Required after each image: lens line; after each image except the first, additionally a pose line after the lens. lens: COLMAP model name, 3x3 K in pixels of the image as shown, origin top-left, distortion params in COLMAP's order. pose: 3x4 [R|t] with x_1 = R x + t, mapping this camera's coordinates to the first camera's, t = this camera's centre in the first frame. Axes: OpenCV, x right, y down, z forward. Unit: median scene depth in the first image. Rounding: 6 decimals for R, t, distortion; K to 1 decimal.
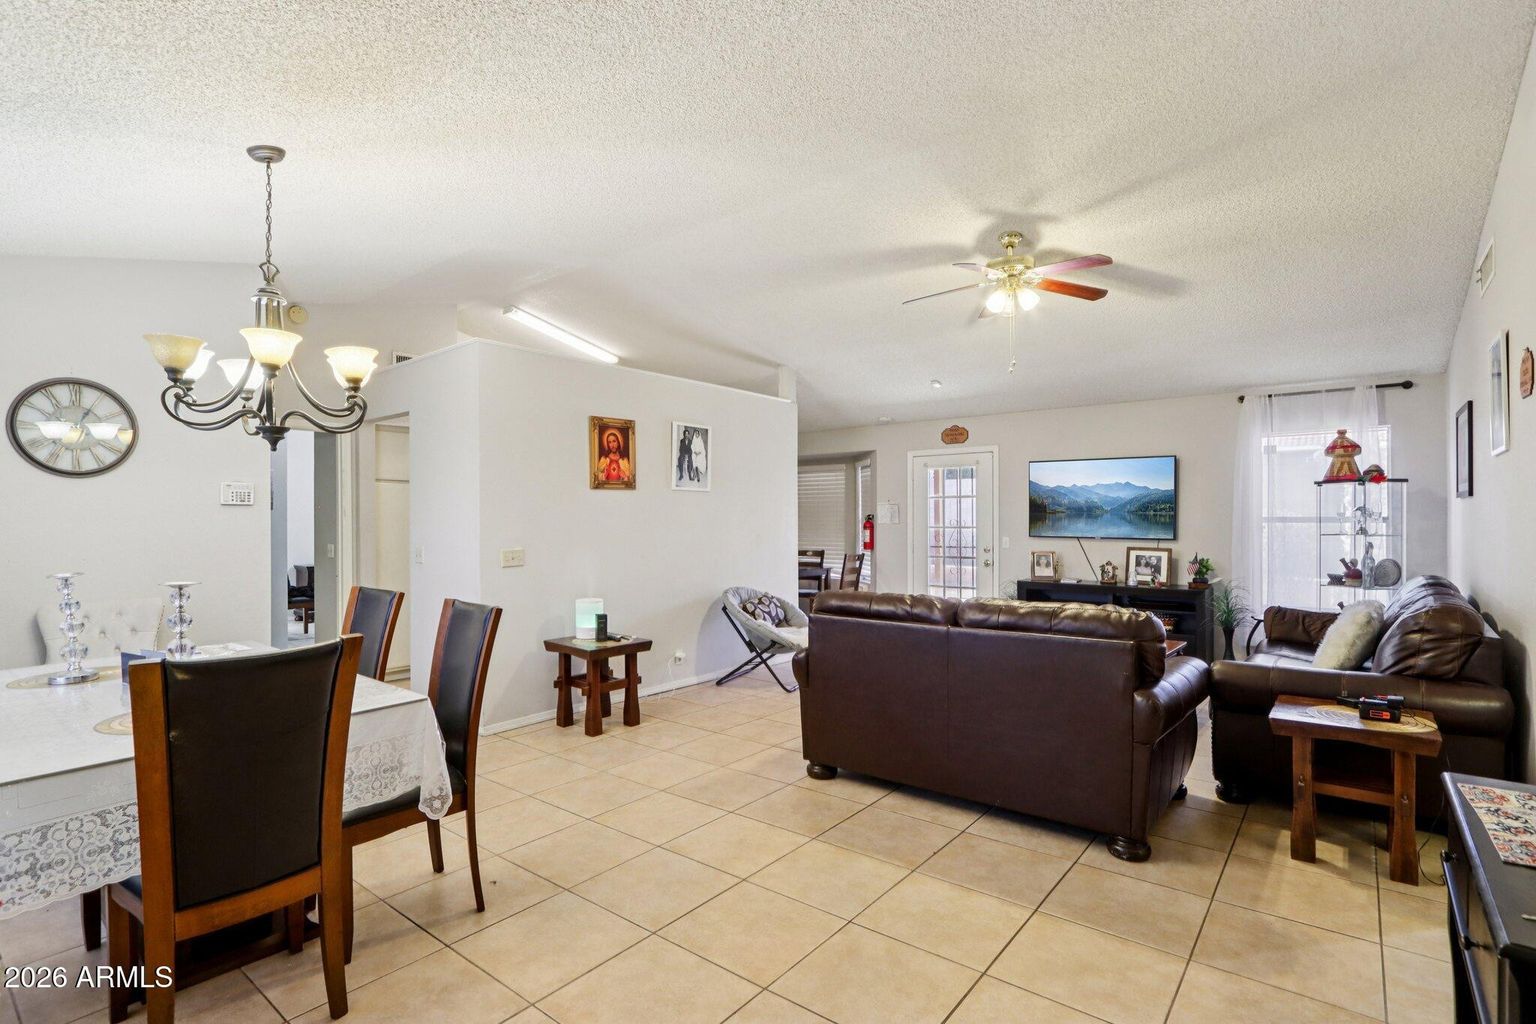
lens RADIAL K [[743.4, 0, 730.6], [0, 743.4, 521.1], [0, 0, 1]] dist [-0.002793, -0.000233]
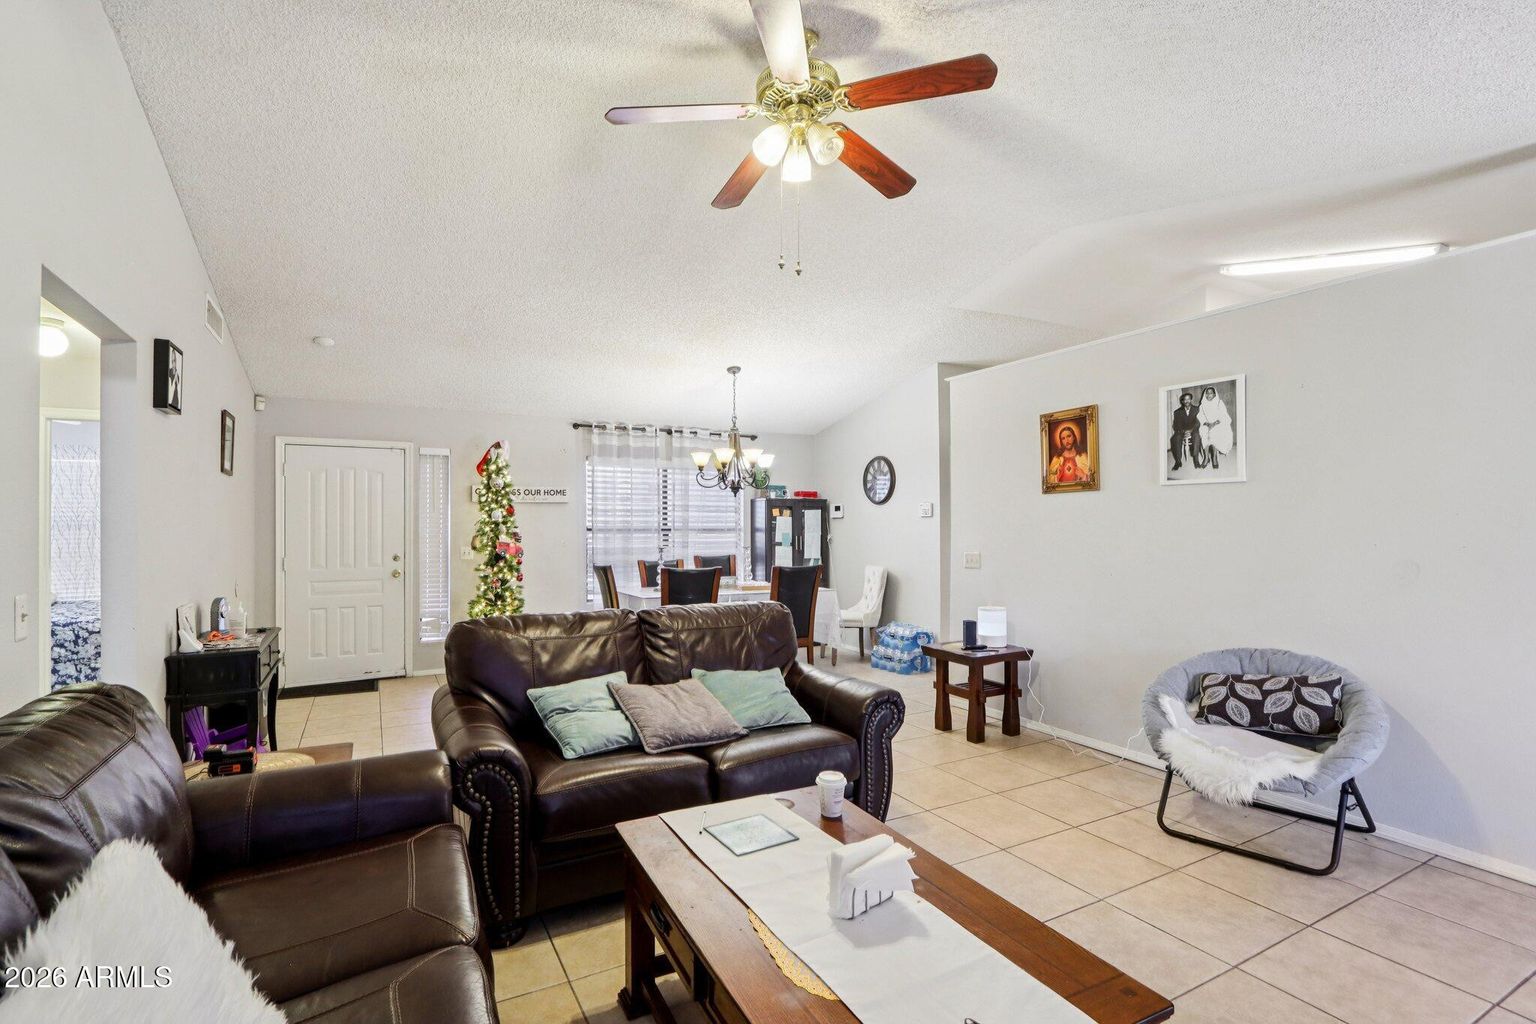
lens RADIAL K [[713.8, 0, 756.0], [0, 713.8, 518.7], [0, 0, 1]] dist [-0.009497, -0.000085]
pose [[-0.365853, -0.002292, -0.930670, 0.721952], [0.001437, 0.999994, -0.003027, -0.009695], [0.930671, -0.002445, -0.365848, 0.935813]]
